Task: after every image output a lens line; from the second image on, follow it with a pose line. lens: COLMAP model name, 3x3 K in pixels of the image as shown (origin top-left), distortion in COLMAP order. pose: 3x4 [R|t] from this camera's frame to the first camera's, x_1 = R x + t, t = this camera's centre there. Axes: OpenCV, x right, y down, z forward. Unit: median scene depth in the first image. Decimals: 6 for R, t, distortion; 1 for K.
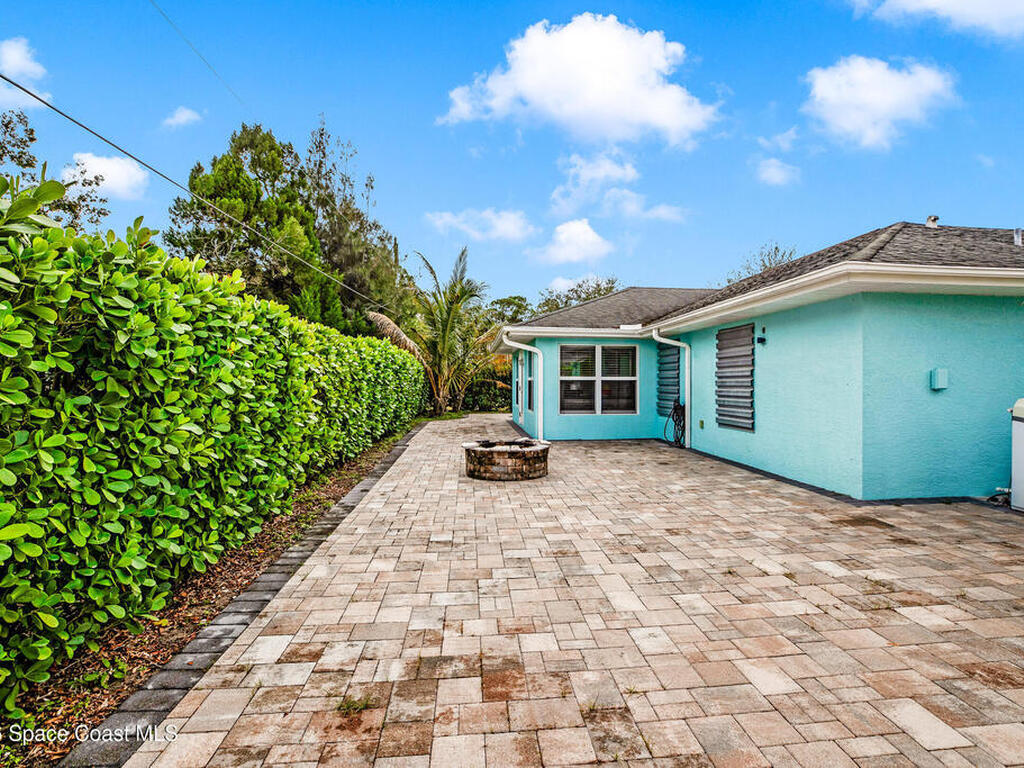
lens RADIAL K [[518.0, 0, 512.0], [0, 518.0, 384.0], [0, 0, 1]] dist [-0.036114, 0.011931]
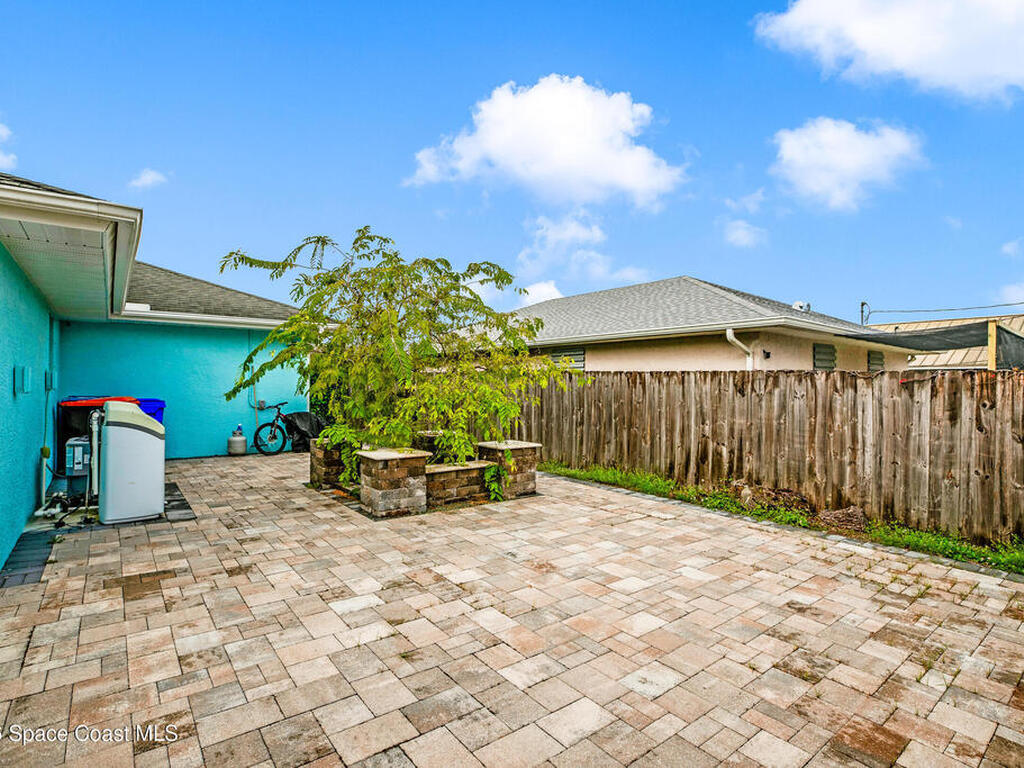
lens RADIAL K [[518.0, 0, 512.0], [0, 518.0, 384.0], [0, 0, 1]] dist [-0.036114, 0.011931]
pose [[-0.541291, -0.003973, 0.840826, -0.300806], [-0.005875, 0.999982, 0.000943, -0.020199], [-0.840814, -0.004430, -0.541305, 1.458259]]
